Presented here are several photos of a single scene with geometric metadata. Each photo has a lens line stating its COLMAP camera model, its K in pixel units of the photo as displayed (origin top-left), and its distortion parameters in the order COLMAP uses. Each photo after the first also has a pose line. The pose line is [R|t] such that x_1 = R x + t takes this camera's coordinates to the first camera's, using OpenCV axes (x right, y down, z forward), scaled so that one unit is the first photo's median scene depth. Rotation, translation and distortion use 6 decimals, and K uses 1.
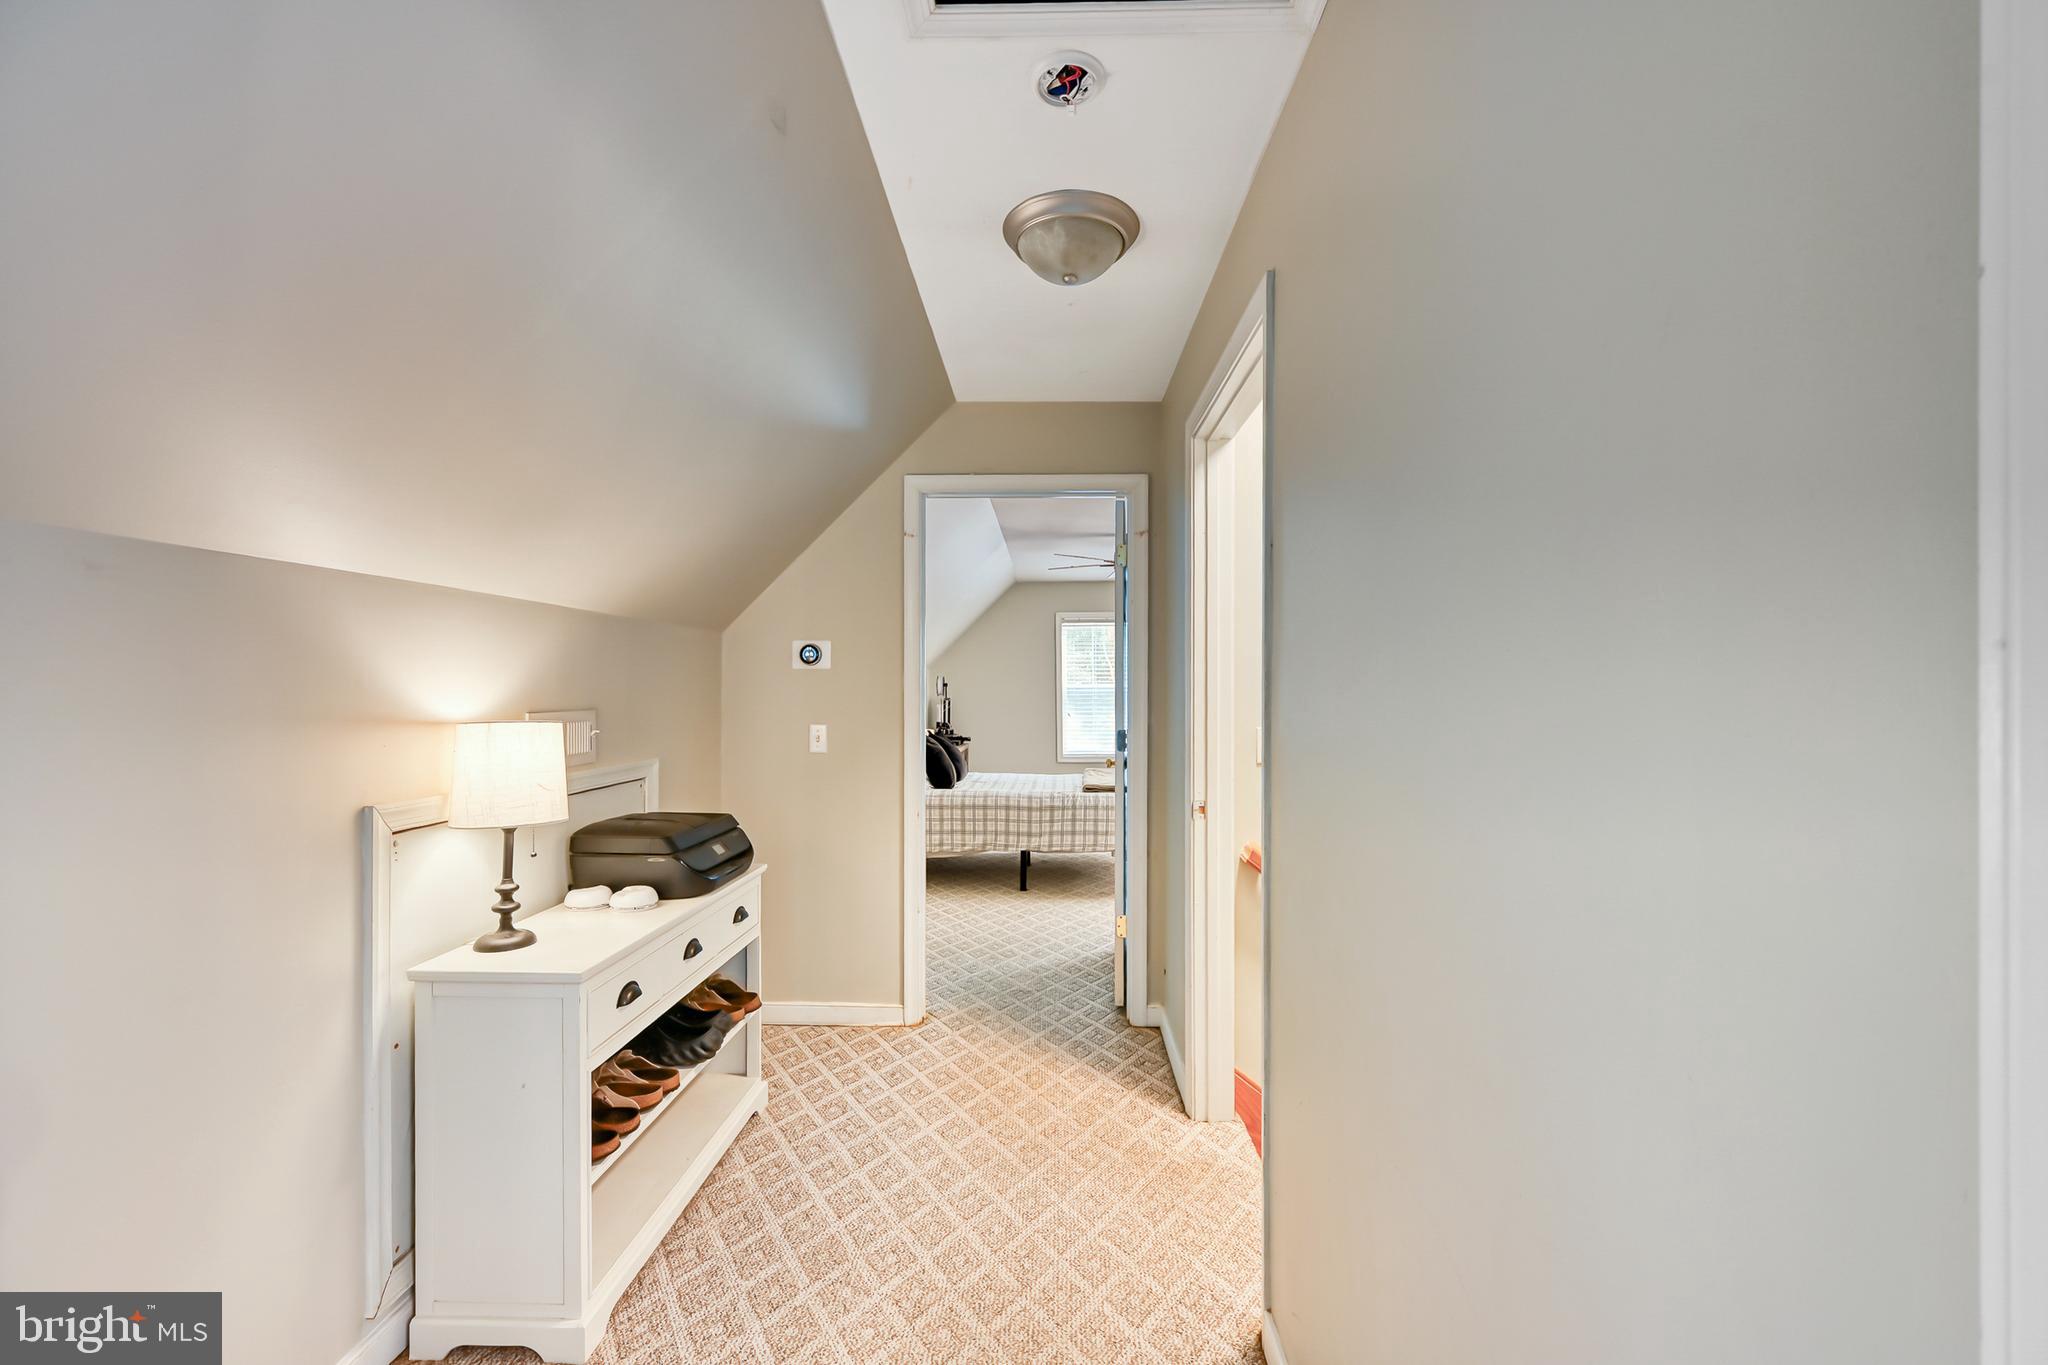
lens RADIAL K [[798.0, 0, 1019.9], [0, 798.0, 689.9], [0, 0, 1]] dist [-0.002041, -0.000184]
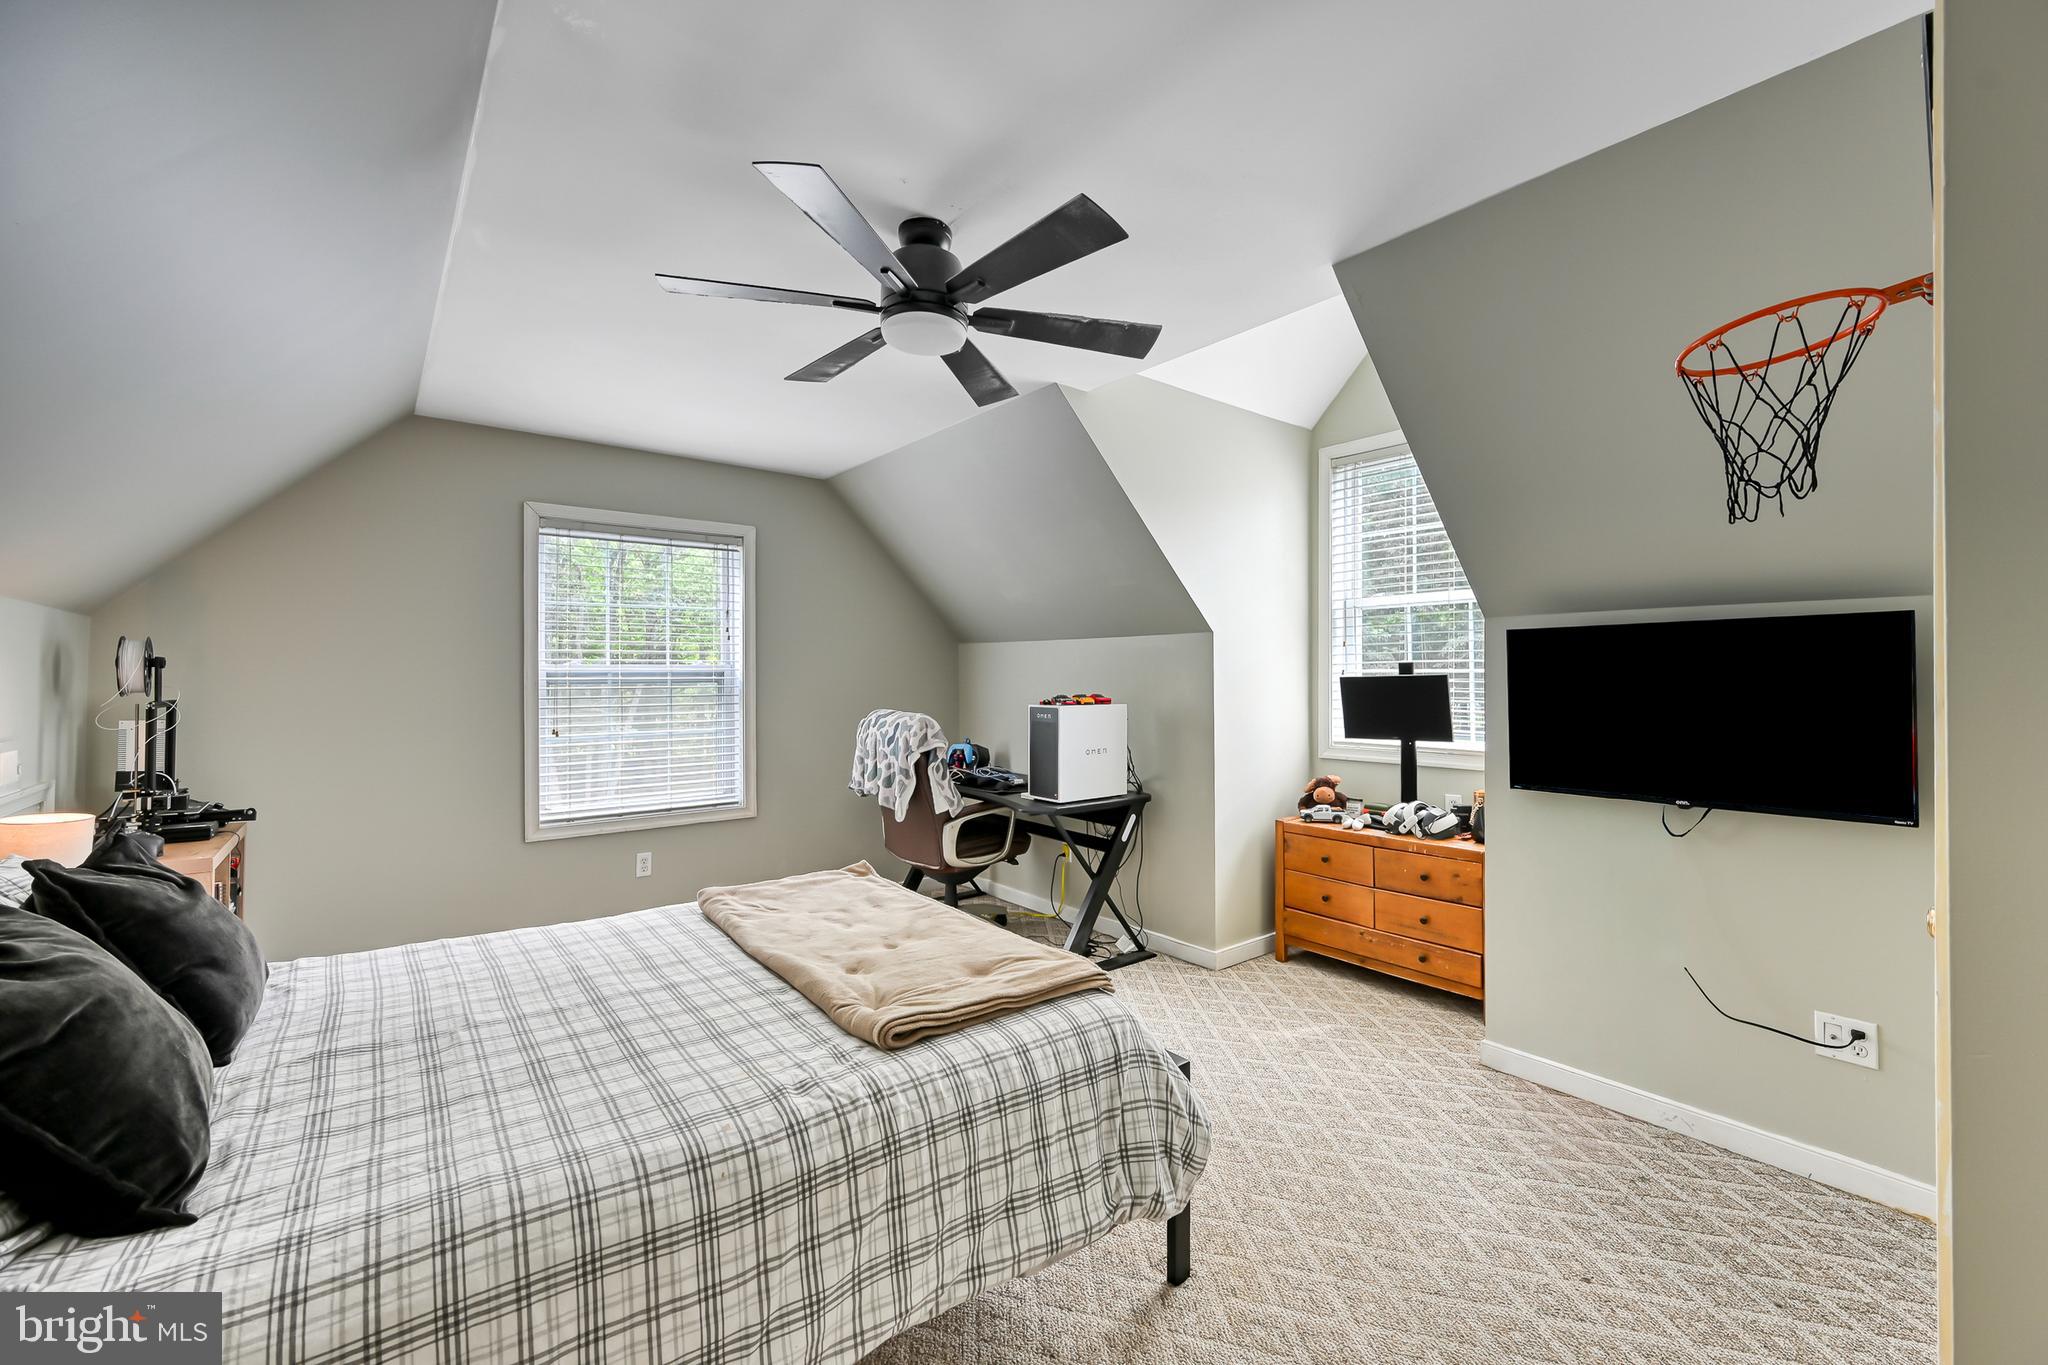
lens RADIAL K [[858.8, 0, 1075.4], [0, 858.8, 674.5], [0, 0, 1]] dist [0.000620, 0.000195]
pose [[0.750805, 0.001542, 0.660522, -0.039353], [0.001573, 0.999990, -0.004122, 0.000458], [-0.660522, 0.004134, 0.750795, 0.450511]]
